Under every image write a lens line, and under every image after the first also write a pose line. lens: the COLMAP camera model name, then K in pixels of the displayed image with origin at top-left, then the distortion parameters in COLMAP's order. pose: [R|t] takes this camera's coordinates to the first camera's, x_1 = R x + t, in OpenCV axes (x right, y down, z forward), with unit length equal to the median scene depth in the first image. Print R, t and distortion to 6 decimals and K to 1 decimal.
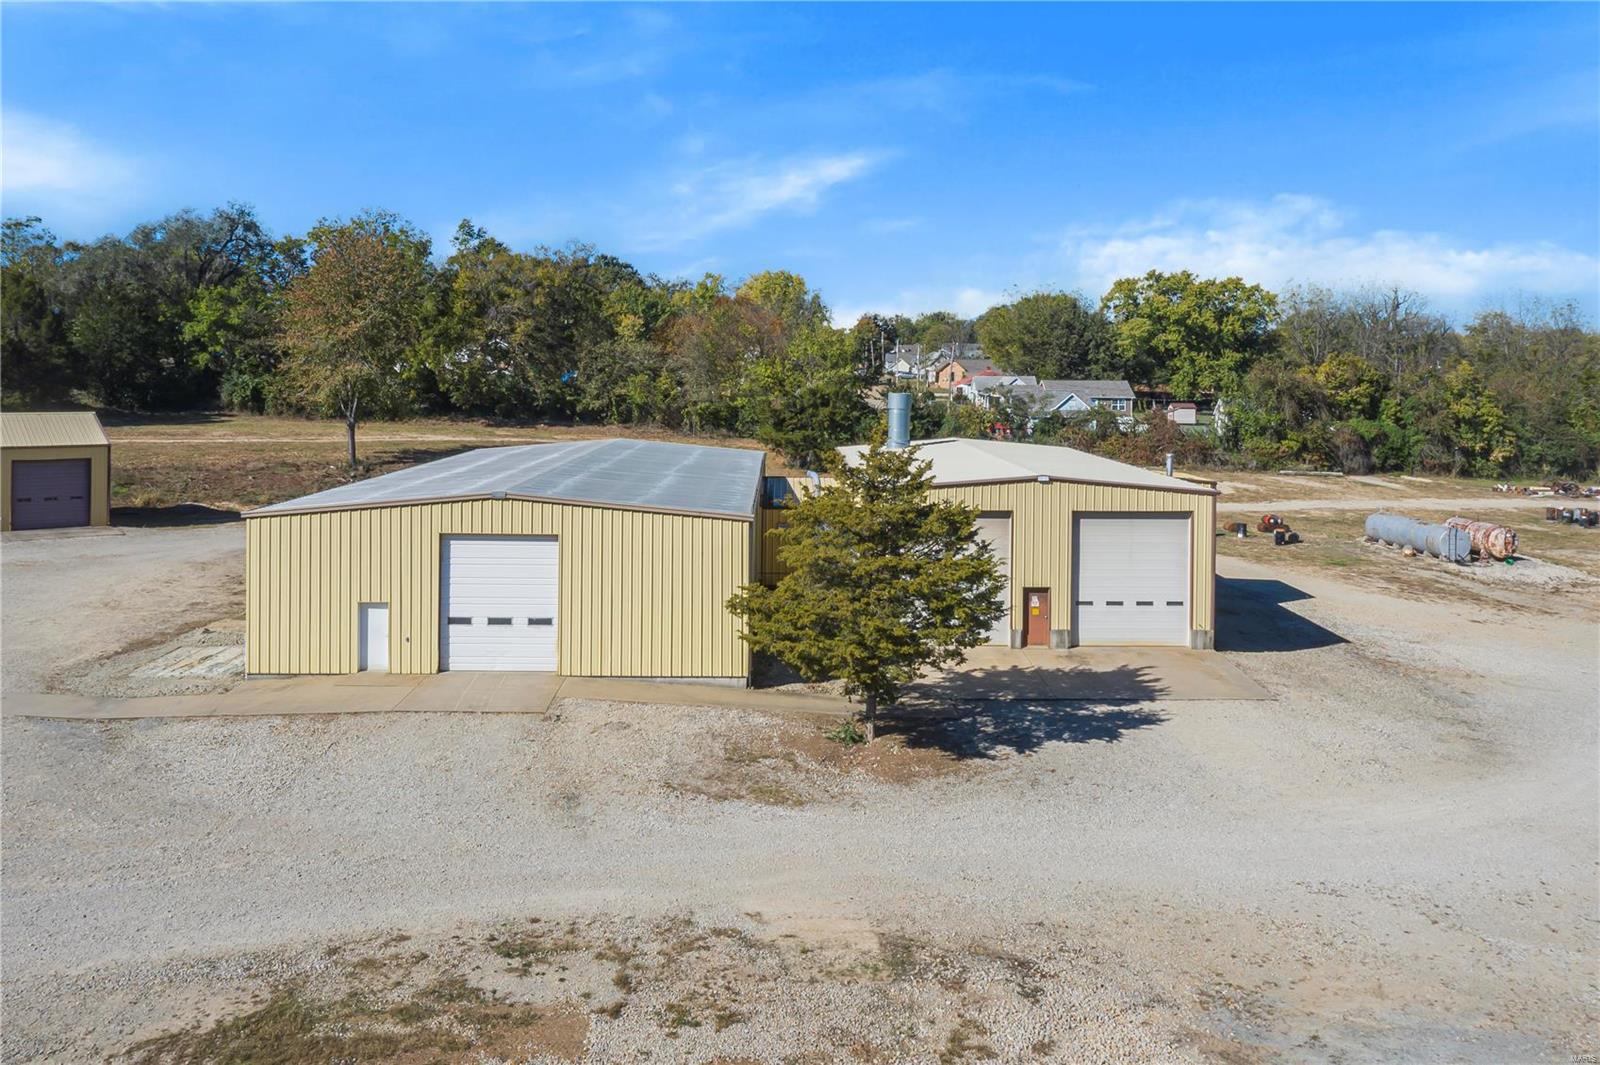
lens RADIAL K [[1315.9, 0, 800.4], [0, 1315.9, 374.0], [0, 0, 1]] dist [-0.000513, 0.001499]
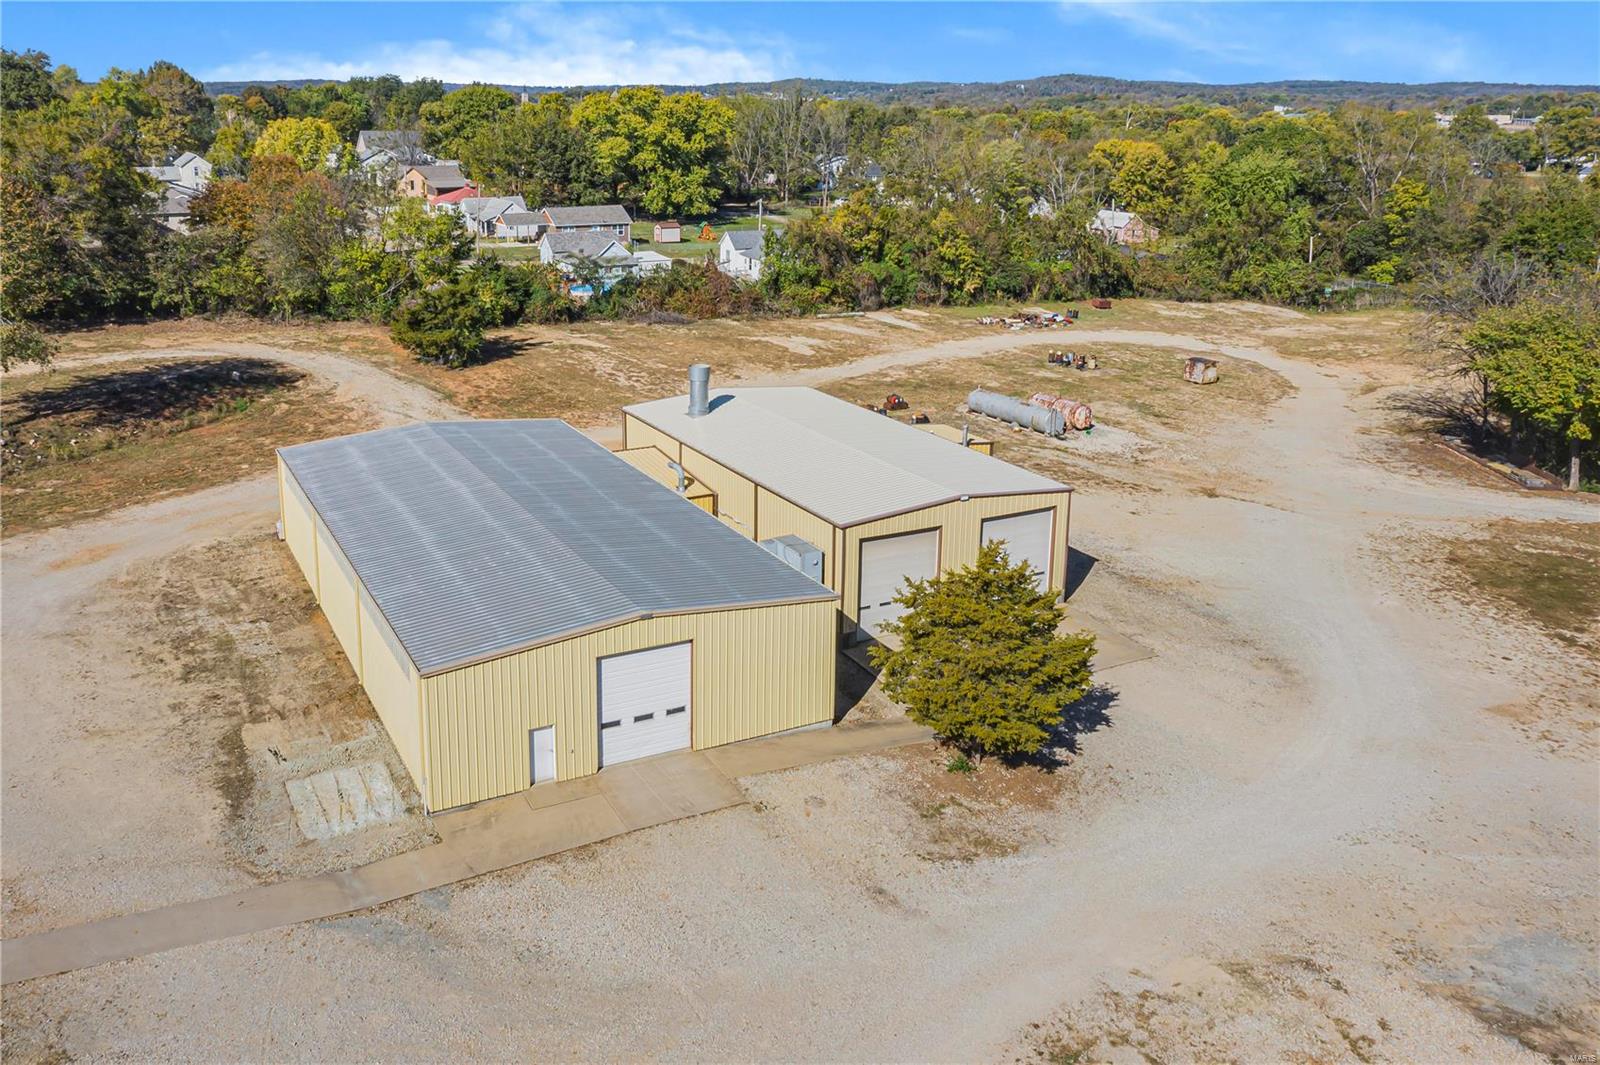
lens RADIAL K [[1321.8, 0, 715.2], [0, 1321.8, 364.7], [0, 0, 1]] dist [-0.006108, -0.001535]
pose [[0.902517, -0.091802, 0.420755, -0.220254], [0.008468, 0.980609, 0.195790, -0.117910], [-0.430570, -0.173141, 0.885794, 0.004633]]
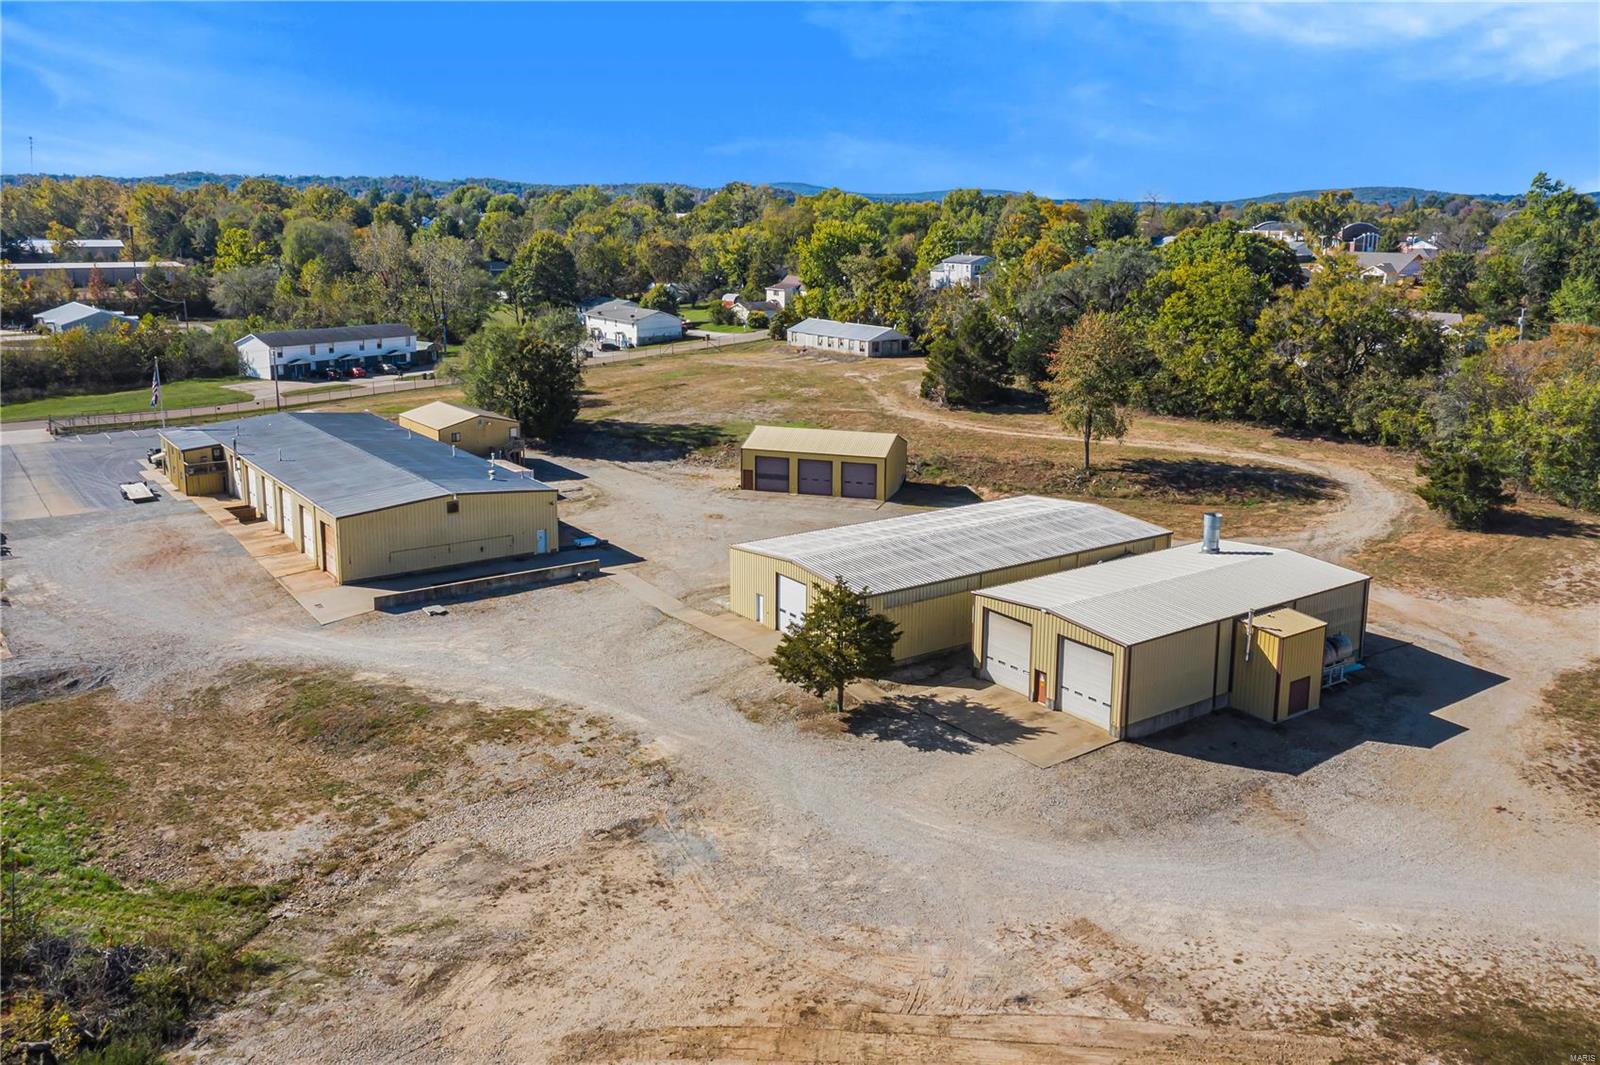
lens RADIAL K [[1294.9, 0, 795.1], [0, 1294.9, 428.6], [0, 0, 1]] dist [-0.000403, 0.005603]
pose [[0.567255, 0.133487, -0.812652, 0.538856], [-0.006134, 0.987434, 0.157915, -0.167645], [0.823520, -0.084593, 0.560945, -0.074544]]
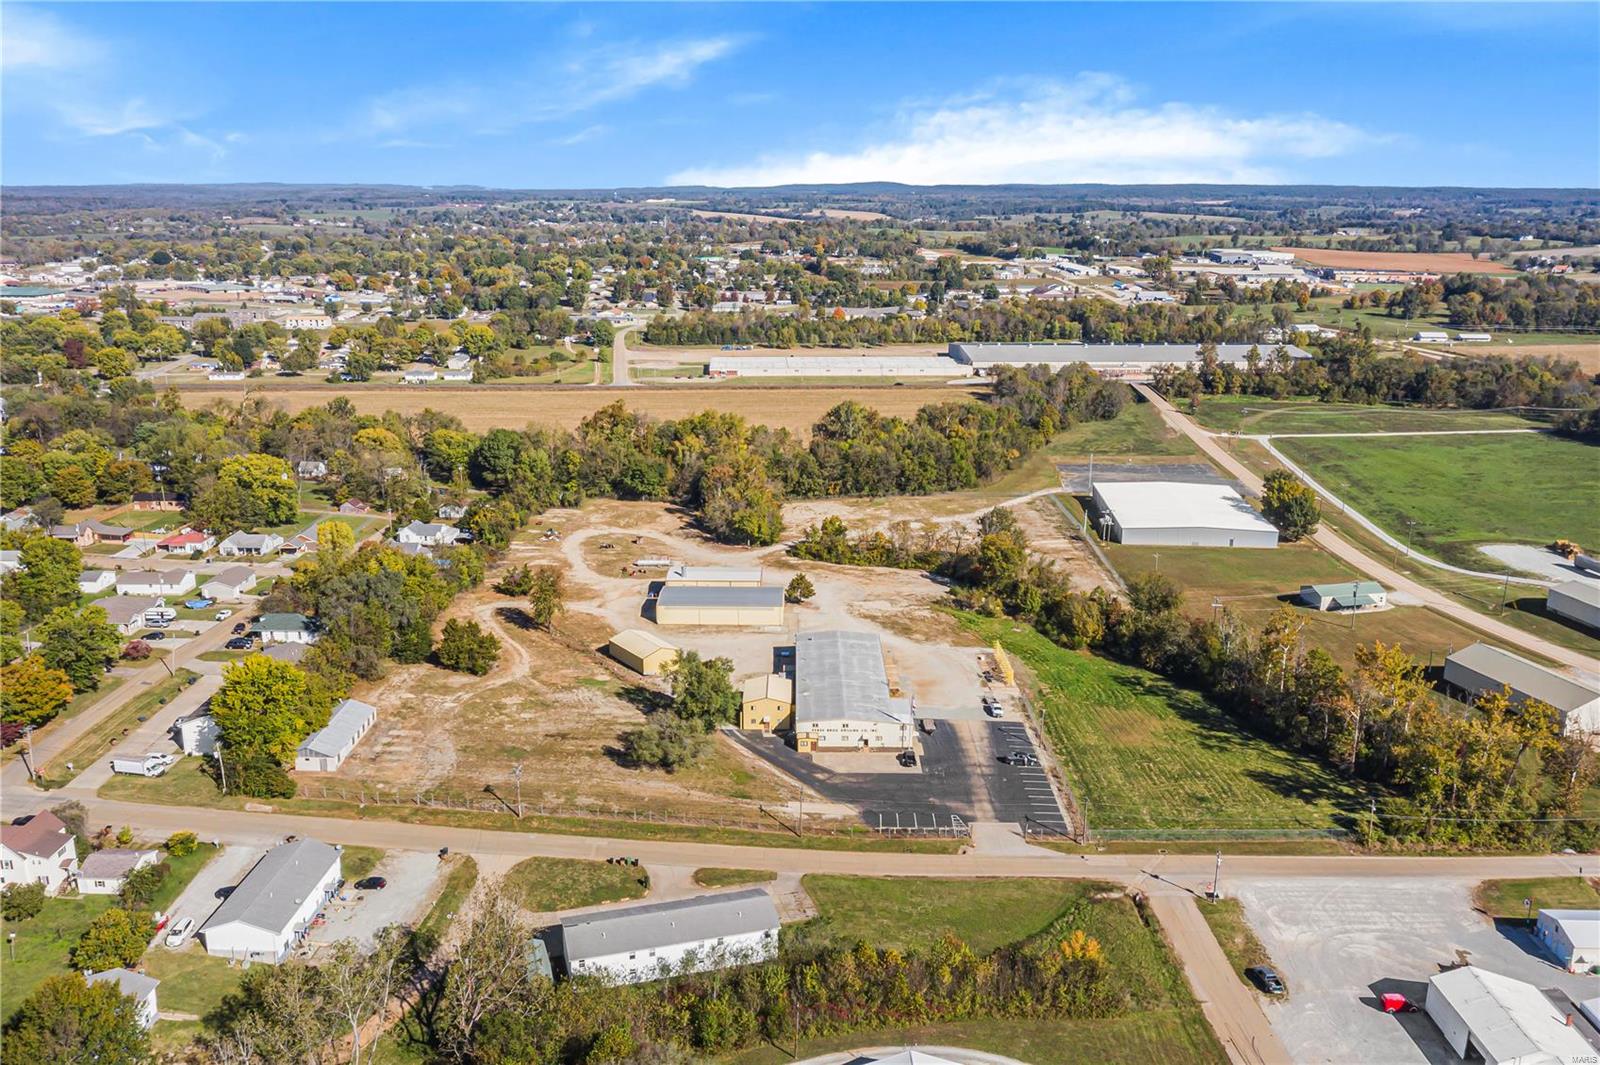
lens RADIAL K [[1289.3, 0, 800.0], [0, 1289.3, 532.5], [0, 0, 1]] dist [0.004757, -0.000696]
pose [[0.020549, -0.263837, 0.964348, -2.719541], [-0.000108, 0.964551, 0.263895, -0.827915], [-0.999789, -0.005527, 0.019792, 0.259577]]
